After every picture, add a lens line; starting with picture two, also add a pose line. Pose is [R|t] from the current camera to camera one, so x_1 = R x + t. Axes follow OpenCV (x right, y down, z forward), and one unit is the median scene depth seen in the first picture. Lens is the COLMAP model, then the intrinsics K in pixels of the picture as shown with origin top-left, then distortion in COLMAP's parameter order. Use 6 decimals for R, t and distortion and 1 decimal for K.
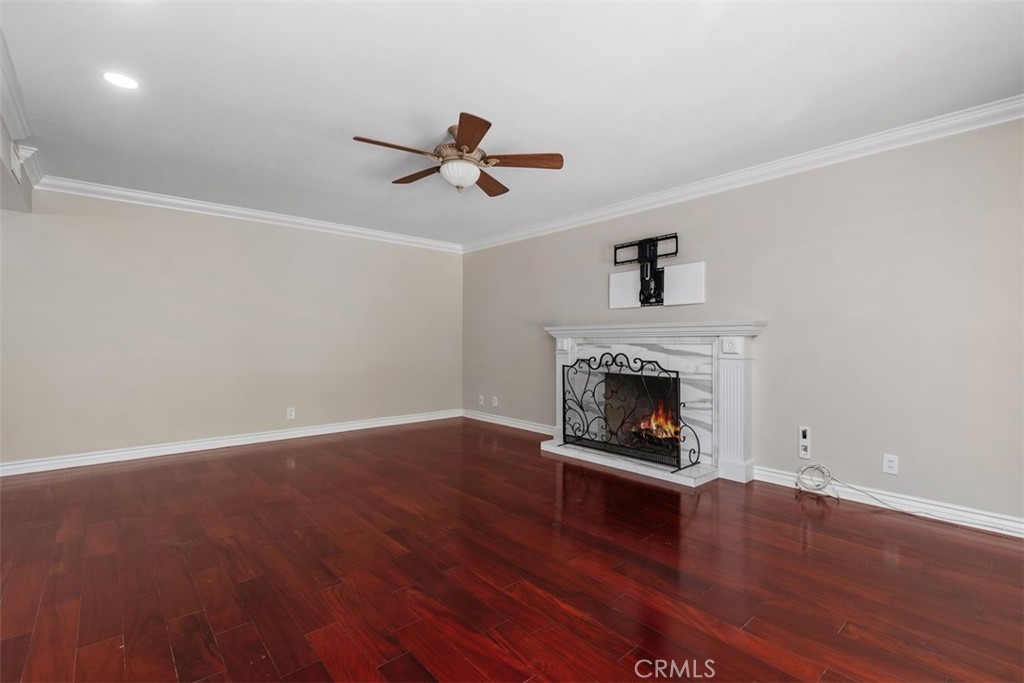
lens RADIAL K [[466.3, 0, 512.5], [0, 466.3, 345.3], [0, 0, 1]] dist [0.012443, -0.003742]
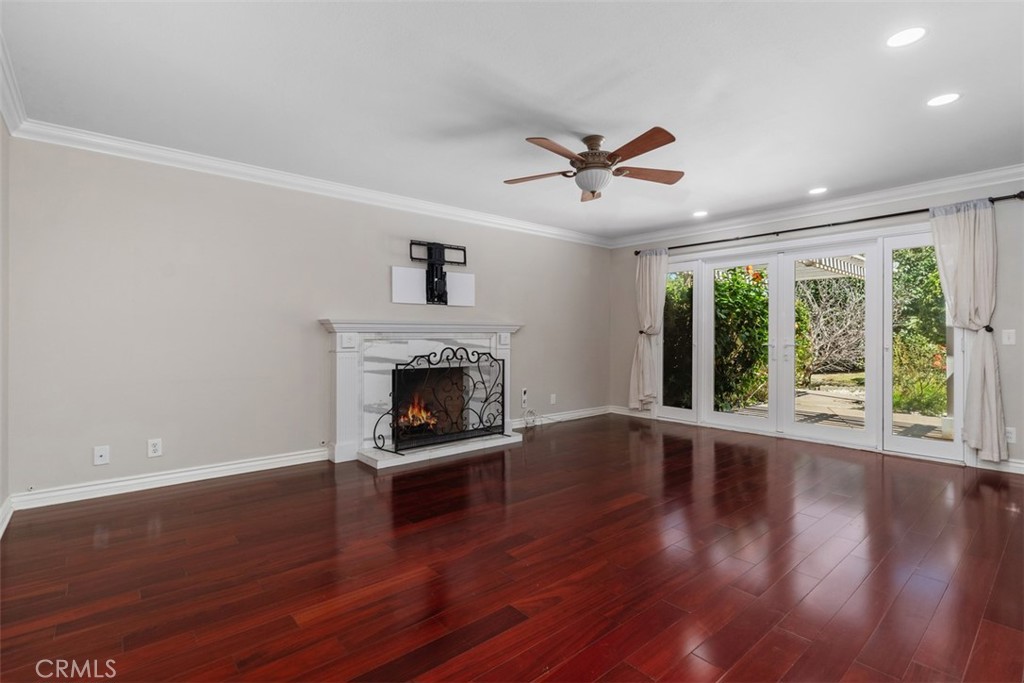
lens RADIAL K [[481.2, 0, 507.9], [0, 481.2, 333.7], [0, 0, 1]] dist [-0.003762, 0.000797]
pose [[0.008641, 0.002796, 0.999959, -0.874551], [0.007989, 0.999964, -0.002865, -0.011206], [-0.999931, 0.008014, 0.008619, 0.858708]]
